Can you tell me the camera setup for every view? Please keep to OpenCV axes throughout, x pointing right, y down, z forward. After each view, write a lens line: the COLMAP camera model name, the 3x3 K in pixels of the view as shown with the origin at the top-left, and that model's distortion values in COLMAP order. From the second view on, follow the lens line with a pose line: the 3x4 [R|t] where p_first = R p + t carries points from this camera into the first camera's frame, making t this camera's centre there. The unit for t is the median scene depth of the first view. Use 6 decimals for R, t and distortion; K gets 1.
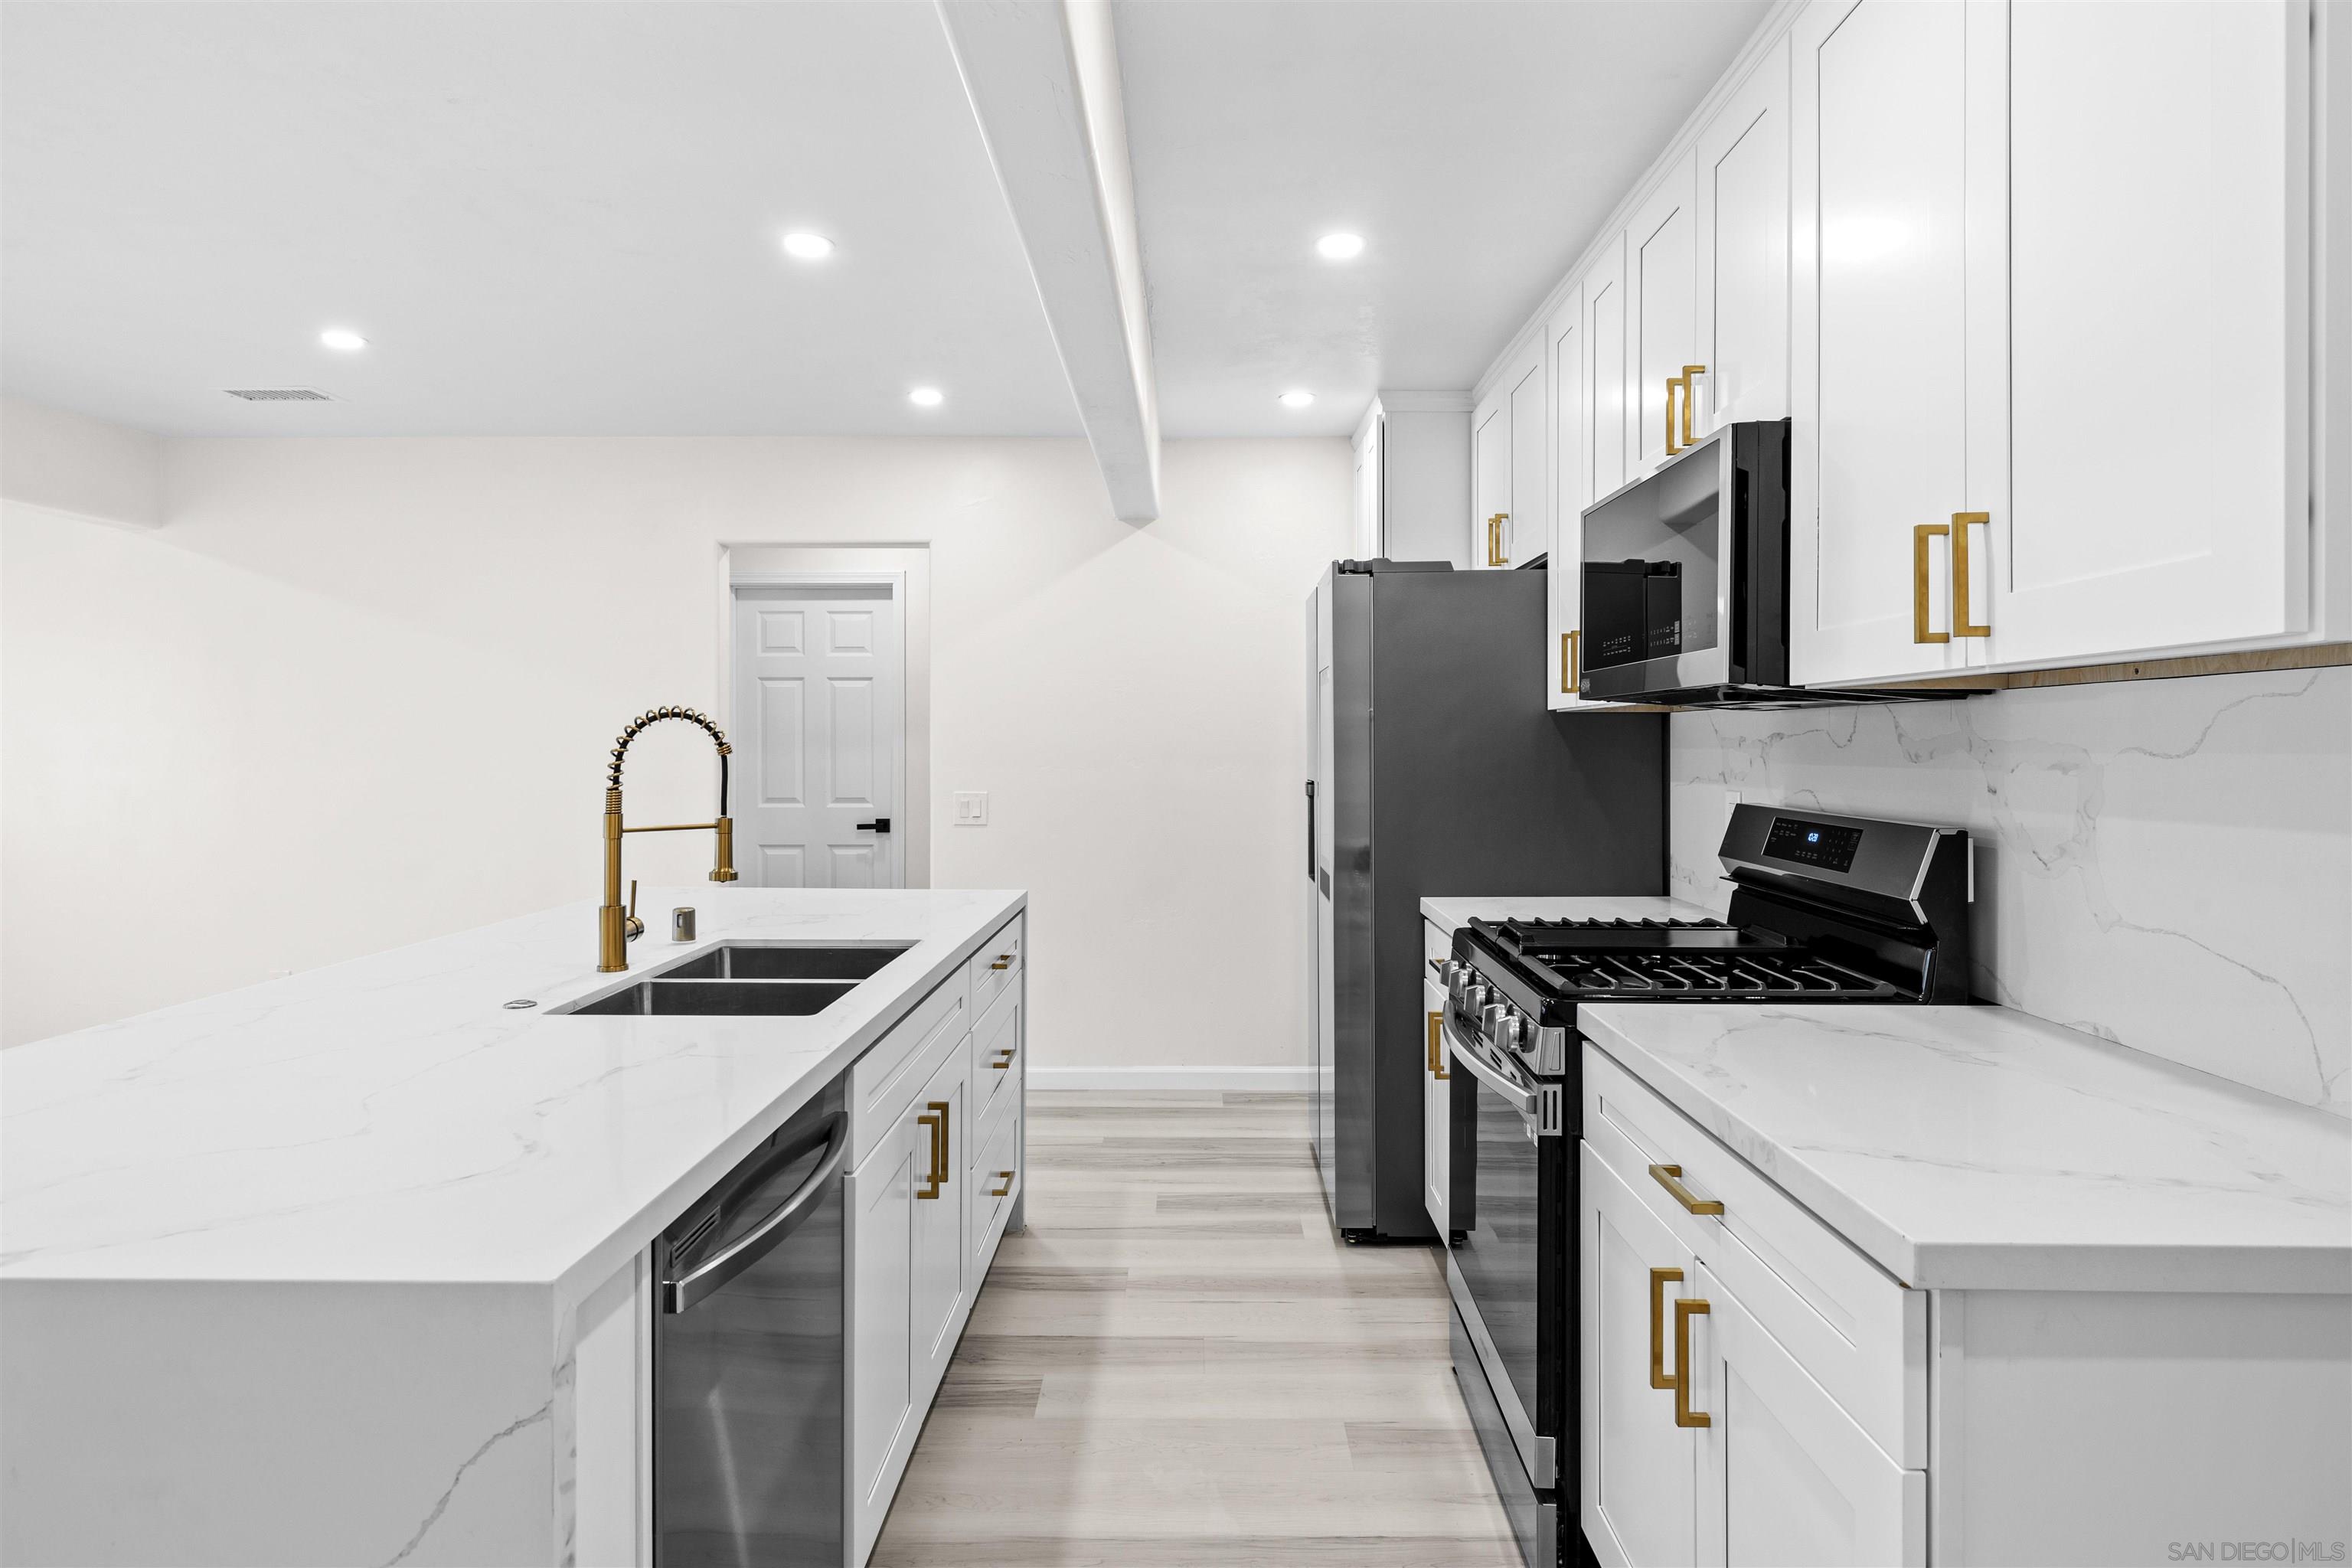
lens RADIAL K [[1308.0, 0, 1177.8], [0, 1308.0, 751.6], [0, 0, 1]] dist [0.005184, 0.000555]
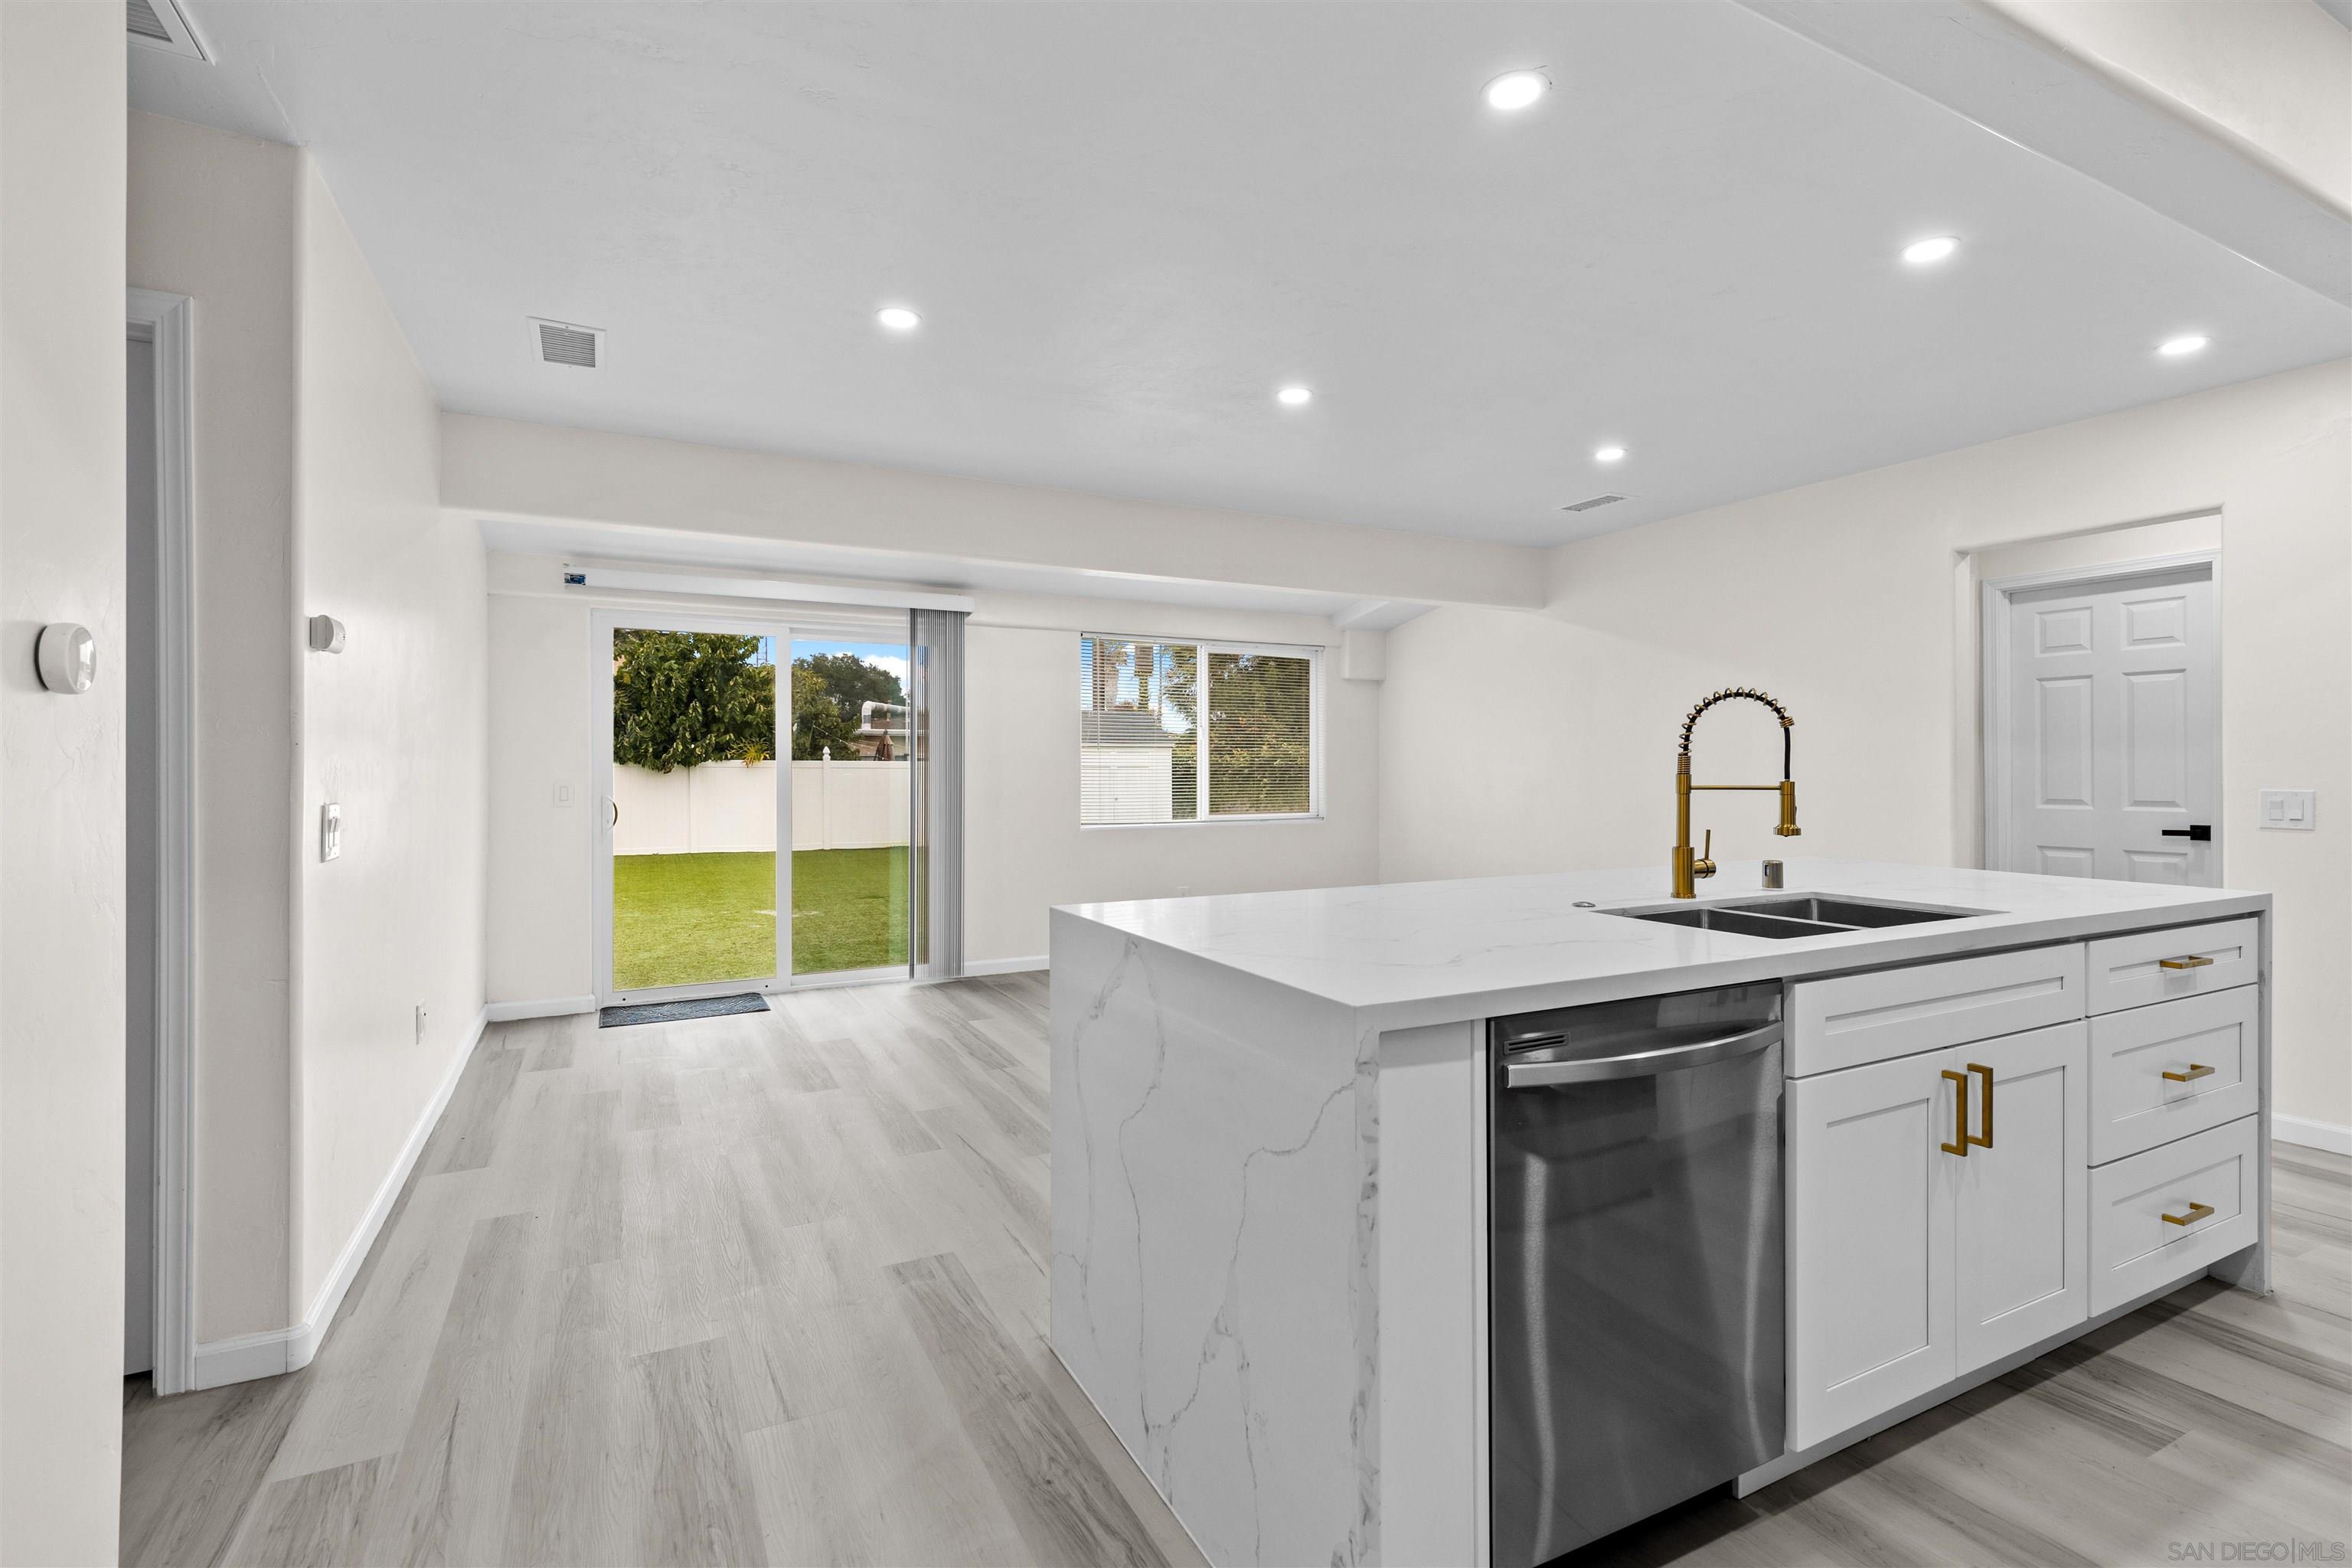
lens RADIAL K [[1077.6, 0, 1169.0], [0, 1077.6, 764.8], [0, 0, 1]] dist [0.007744, -0.000224]
pose [[0.472807, -0.006569, -0.881142, 0.229073], [-0.002585, 0.999958, -0.008842, 0.043742], [0.881162, 0.006458, 0.472770, 0.059225]]
